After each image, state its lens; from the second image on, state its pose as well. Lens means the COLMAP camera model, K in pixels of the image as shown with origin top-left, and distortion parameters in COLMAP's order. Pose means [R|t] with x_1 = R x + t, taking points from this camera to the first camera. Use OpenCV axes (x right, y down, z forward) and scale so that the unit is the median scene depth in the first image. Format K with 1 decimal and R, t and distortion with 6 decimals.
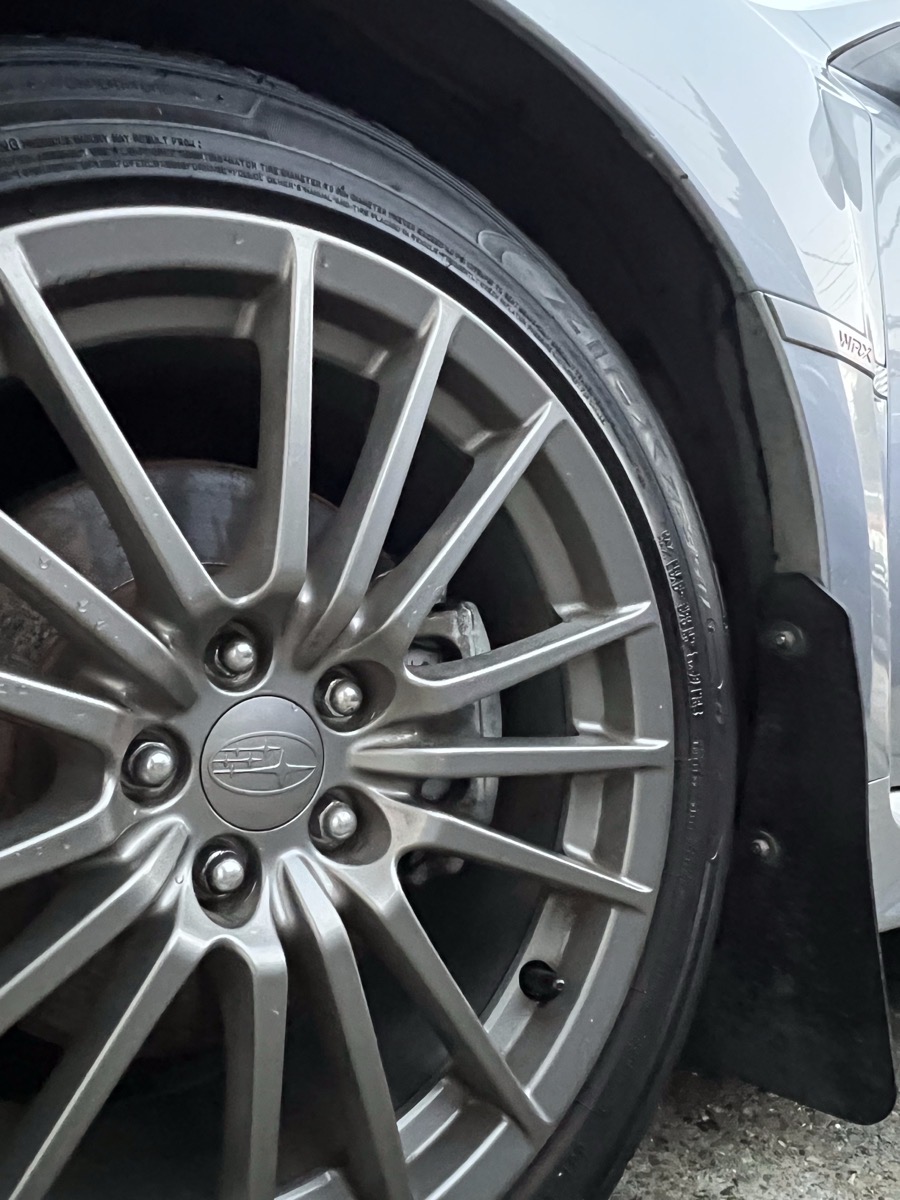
lens RADIAL K [[878.5, 0, 450.0], [0, 878.5, 600.0], [0, 0, 1]] dist [0.025465, -0.046243]
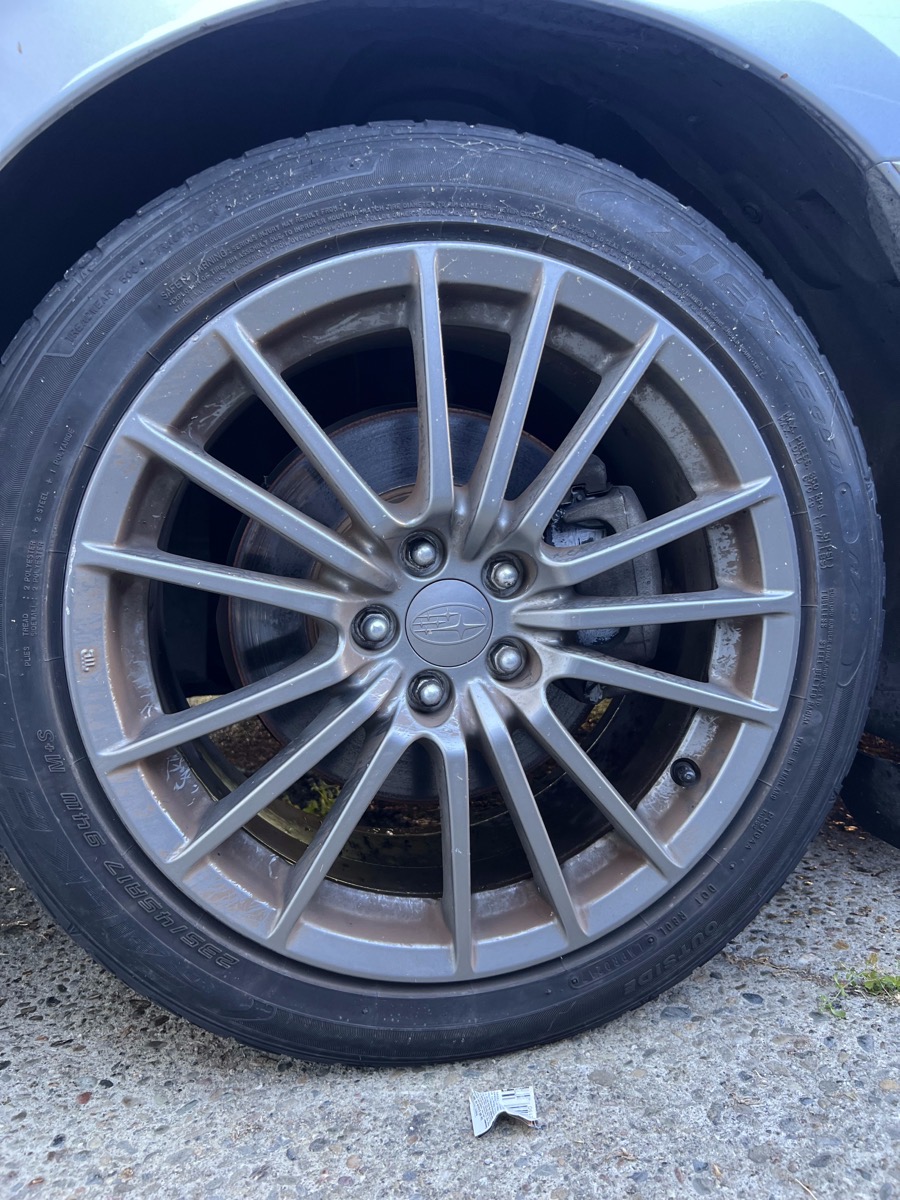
lens RADIAL K [[878.5, 0, 450.0], [0, 878.5, 600.0], [0, 0, 1]] dist [0.025465, -0.046243]
pose [[0.904799, -0.020353, -0.425351, 0.403180], [0.113746, 0.974116, 0.195347, -0.137504], [0.410366, -0.225132, 0.883694, -0.296208]]
